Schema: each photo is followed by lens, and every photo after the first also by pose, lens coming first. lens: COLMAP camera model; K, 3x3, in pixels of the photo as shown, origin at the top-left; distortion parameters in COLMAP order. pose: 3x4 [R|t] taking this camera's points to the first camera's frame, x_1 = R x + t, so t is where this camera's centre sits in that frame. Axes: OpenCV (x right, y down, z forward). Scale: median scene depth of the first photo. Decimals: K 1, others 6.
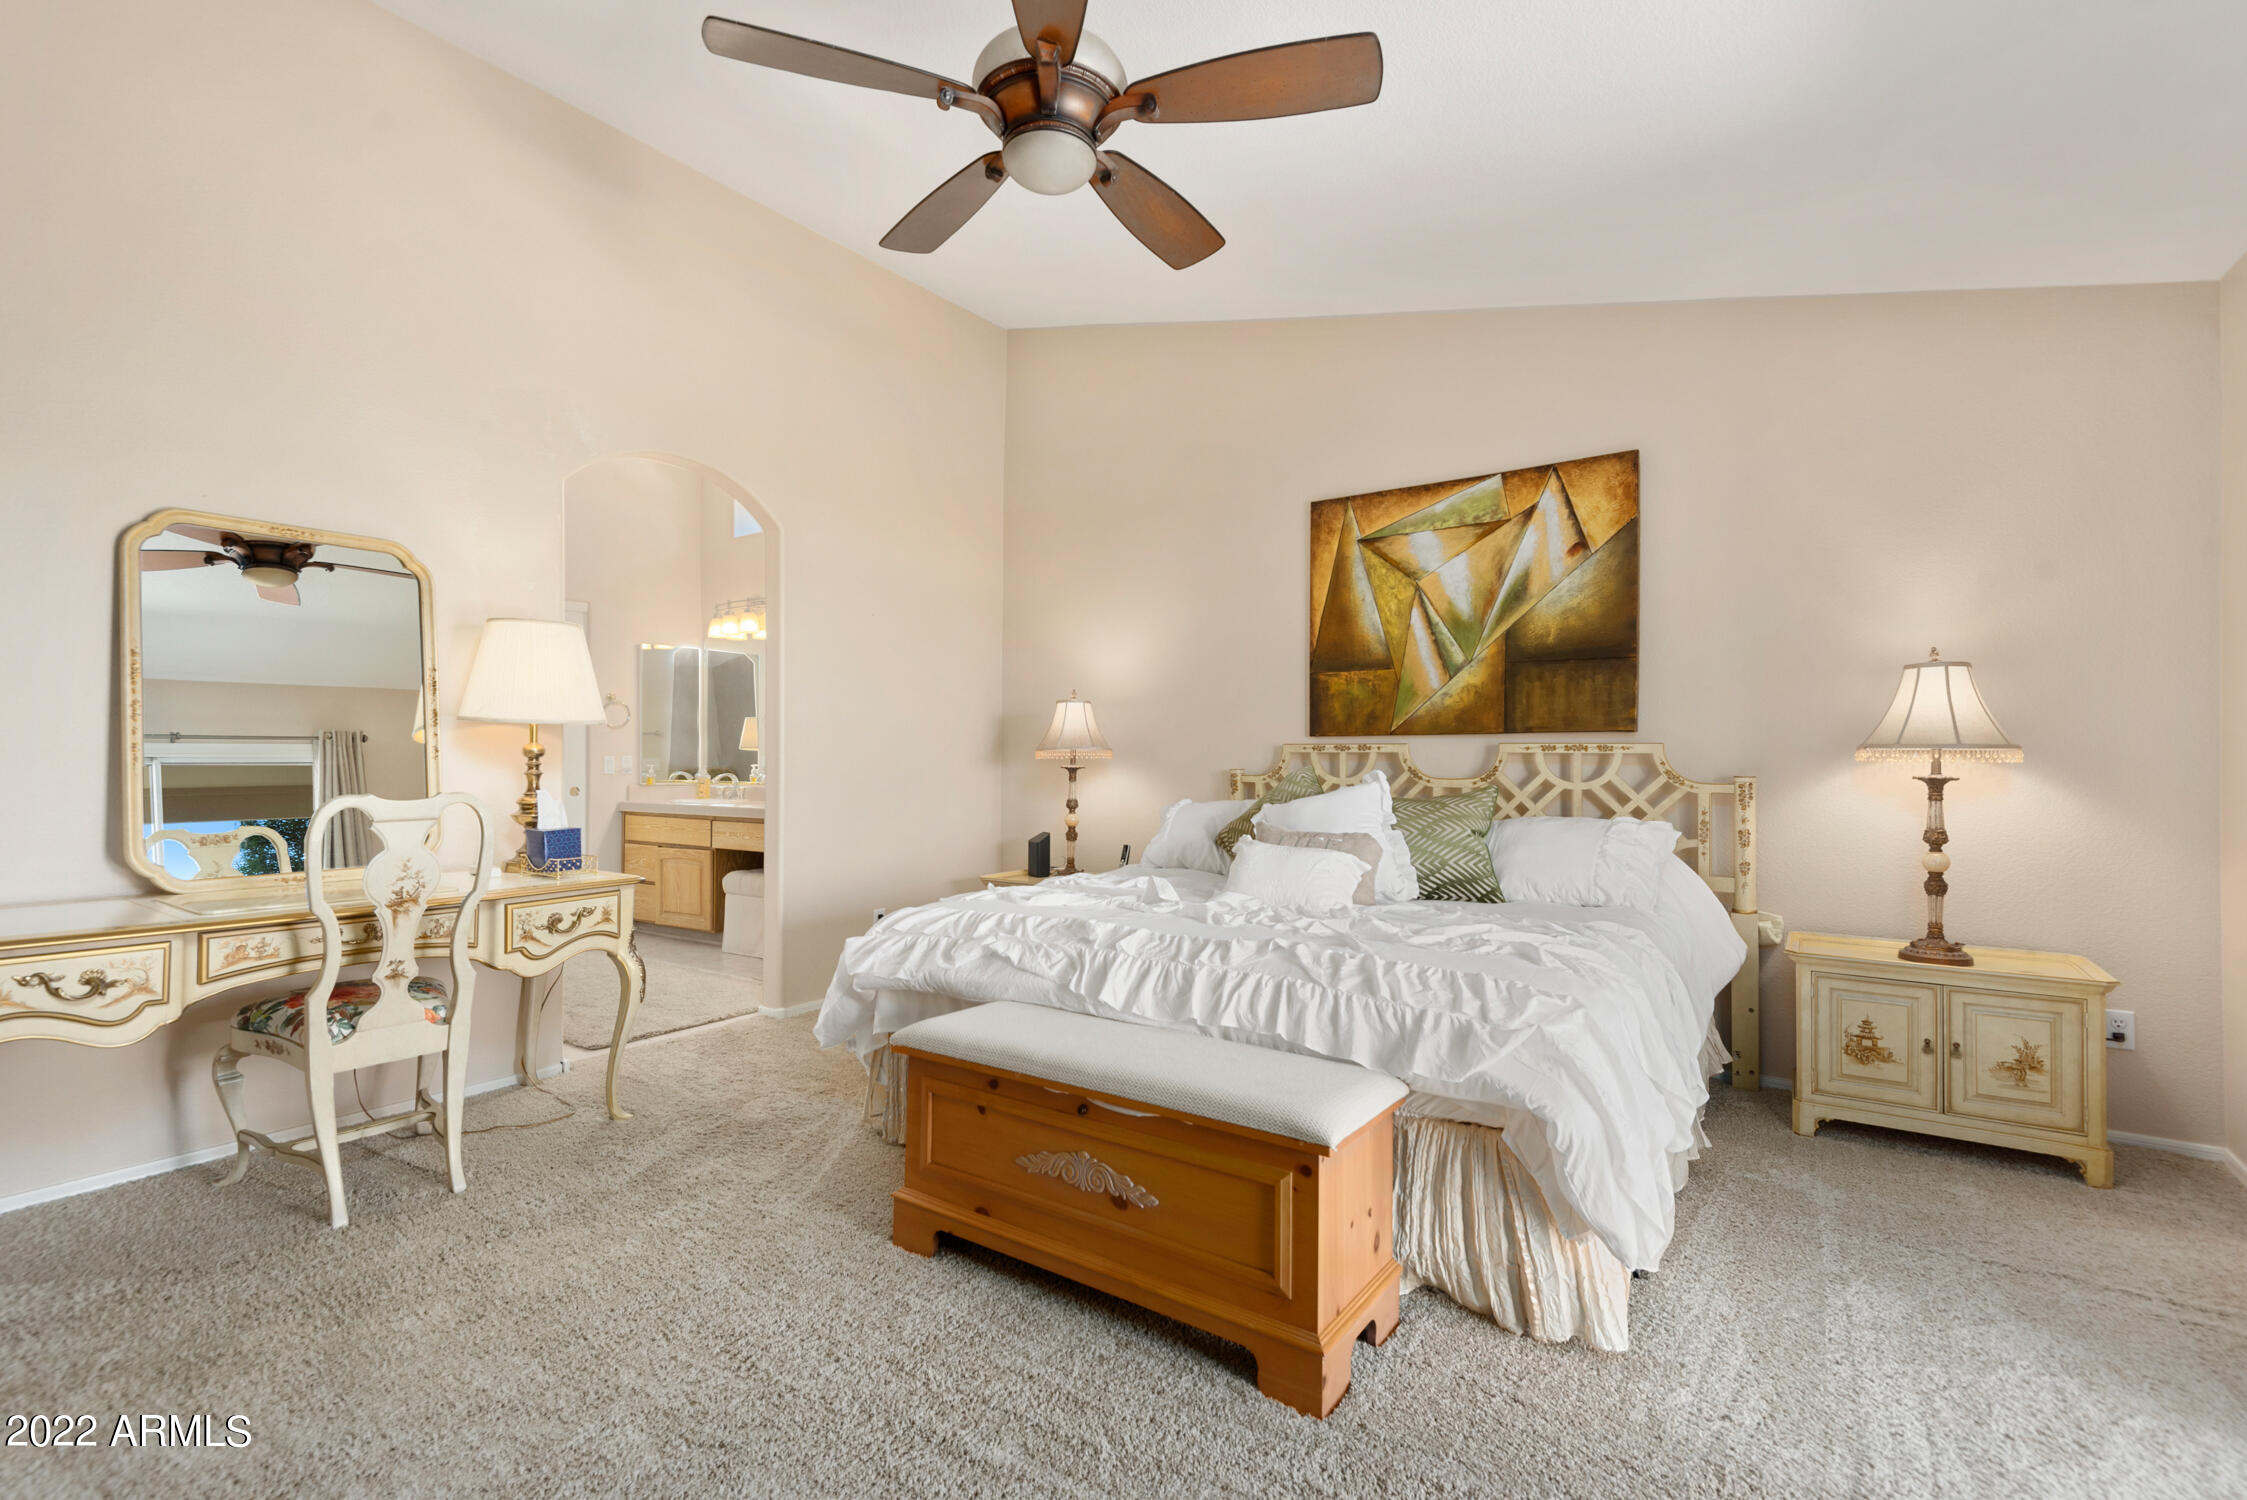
lens RADIAL K [[1043.6, 0, 1125.3], [0, 1043.6, 715.8], [0, 0, 1]] dist [0.033366, -0.025552]
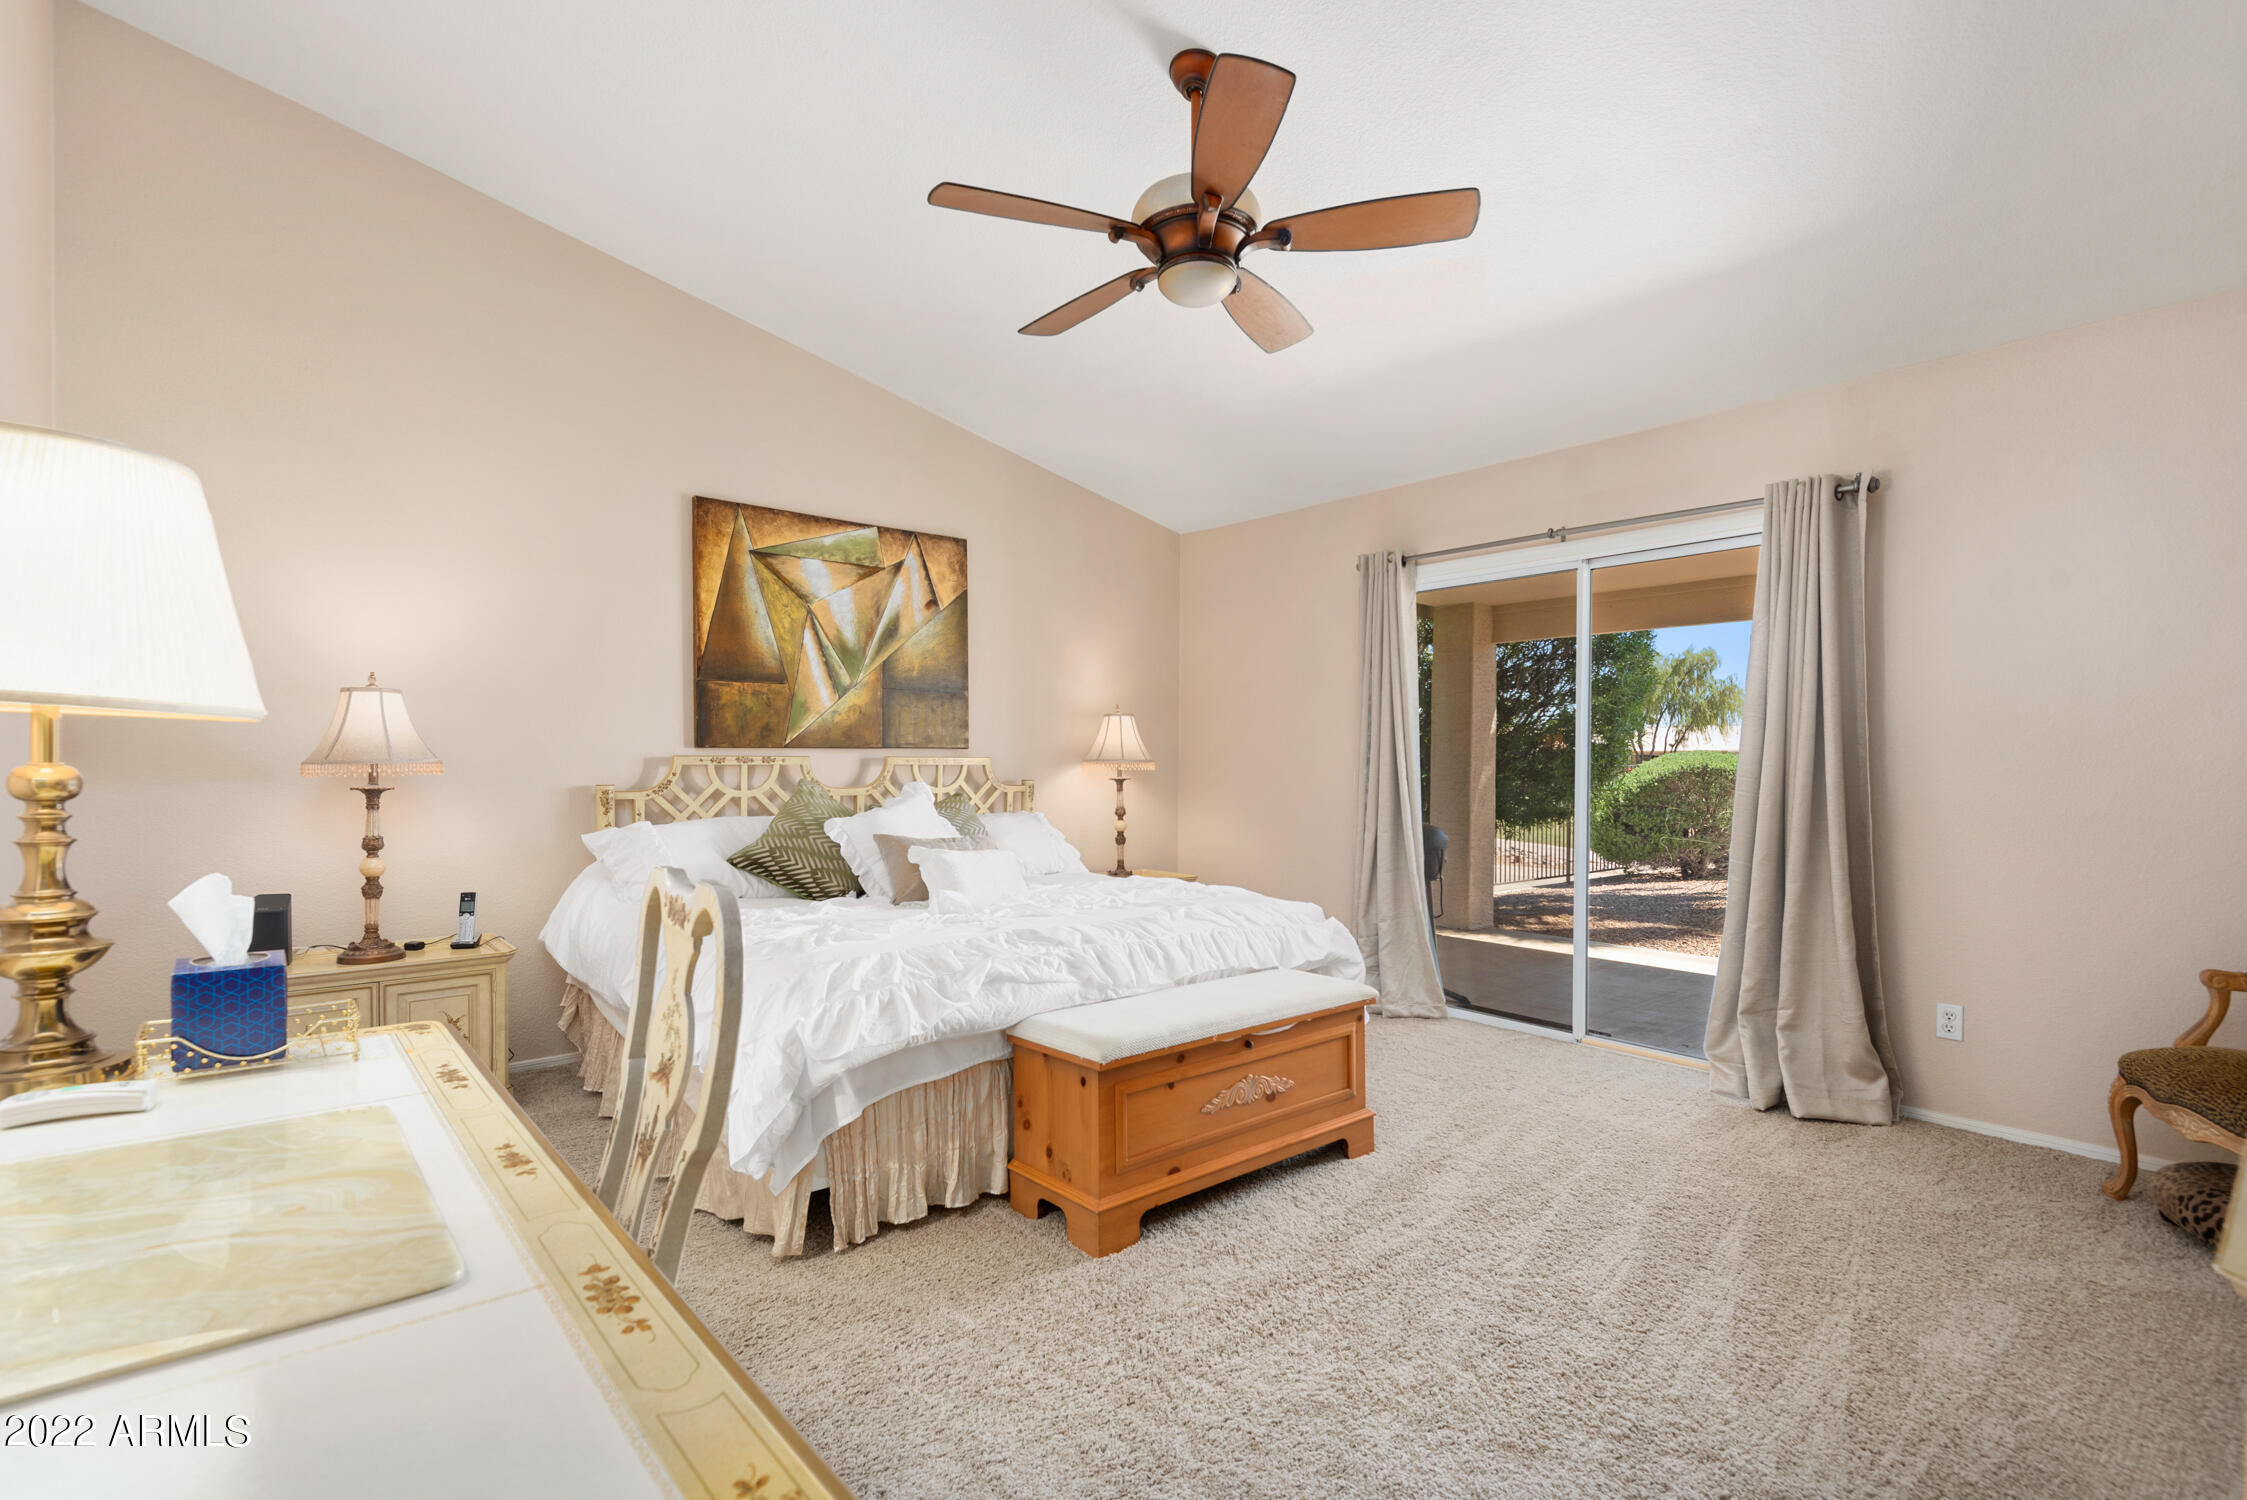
lens RADIAL K [[1023.6, 0, 1123.5], [0, 1023.6, 750.0], [0, 0, 1]] dist [0.034732, -0.024086]
pose [[0.228145, 0.011972, 0.973554, -0.675375], [-0.033851, 0.999417, -0.004357, 0.013787], [-0.973038, -0.031962, 0.228417, 0.448966]]
